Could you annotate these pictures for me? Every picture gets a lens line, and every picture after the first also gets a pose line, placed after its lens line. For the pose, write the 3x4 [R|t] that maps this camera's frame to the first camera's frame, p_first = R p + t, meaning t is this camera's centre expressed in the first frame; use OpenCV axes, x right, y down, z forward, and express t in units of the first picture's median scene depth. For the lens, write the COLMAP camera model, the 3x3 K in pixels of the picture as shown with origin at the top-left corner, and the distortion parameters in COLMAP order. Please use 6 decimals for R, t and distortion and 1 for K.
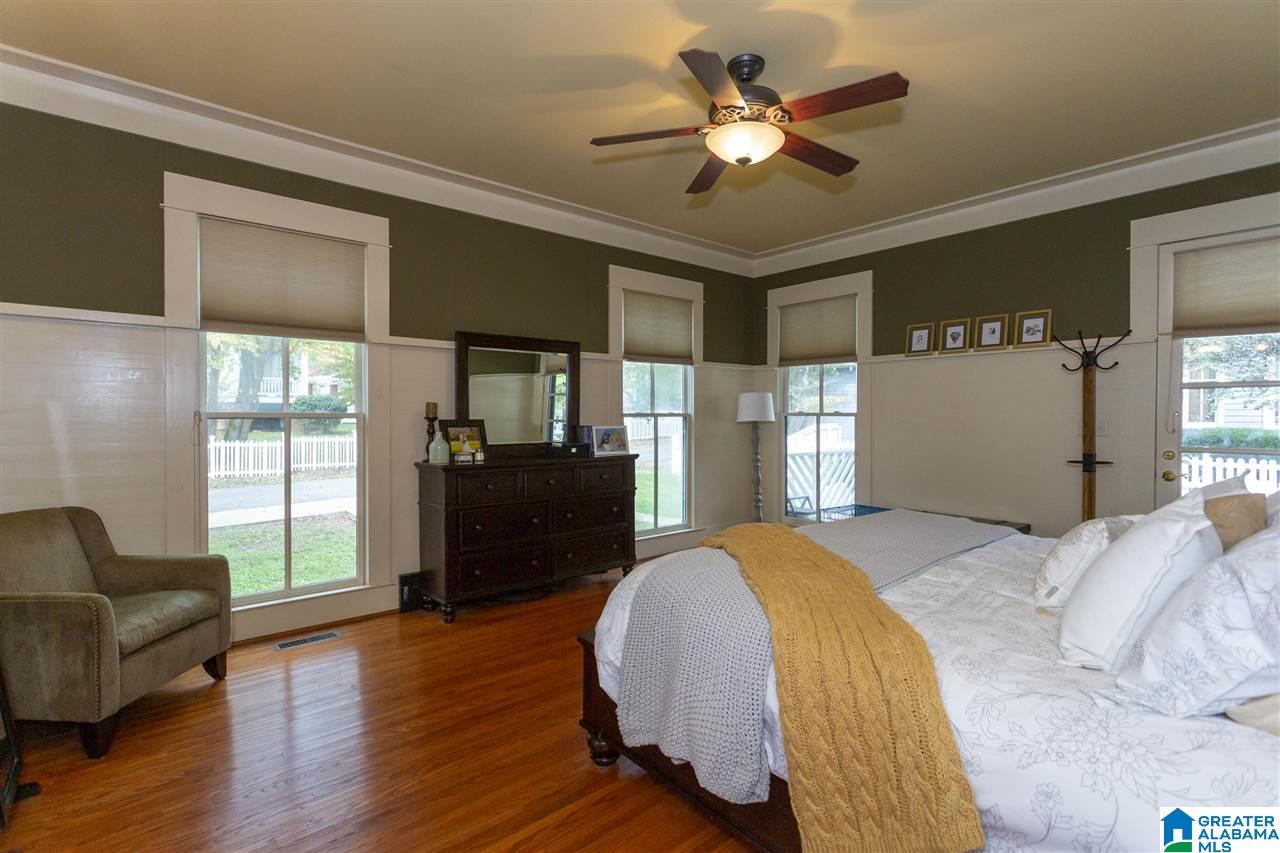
lens RADIAL K [[530.8, 0, 667.4], [0, 530.8, 423.7], [0, 0, 1]] dist [0.000195, -0.000078]
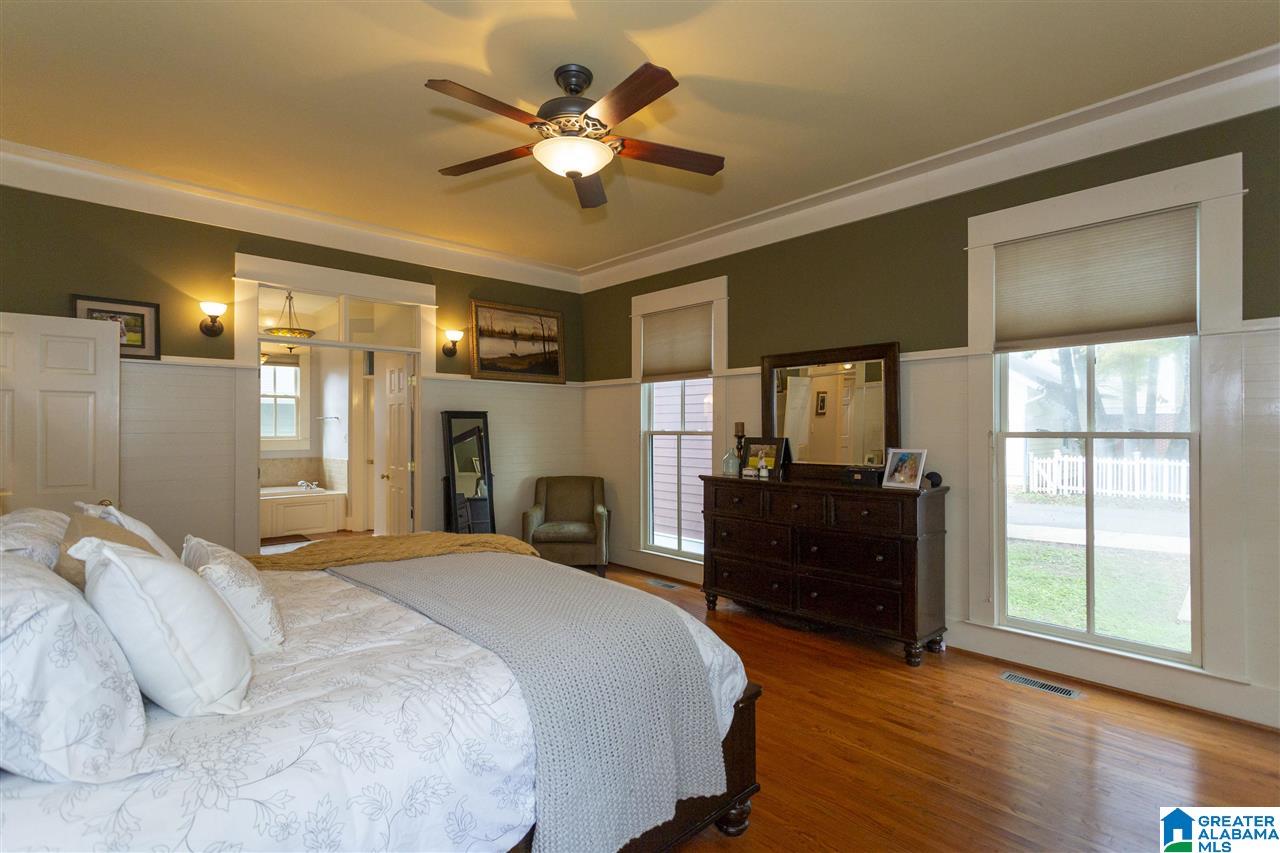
lens RADIAL K [[597.1, 0, 639.9], [0, 597.1, 420.2], [0, 0, 1]] dist [0.002937, -0.000183]
pose [[0.060302, -0.017974, -0.998018, 0.736056], [-0.019936, 0.999617, -0.019207, -0.013349], [0.997981, 0.021055, 0.059921, 0.606846]]
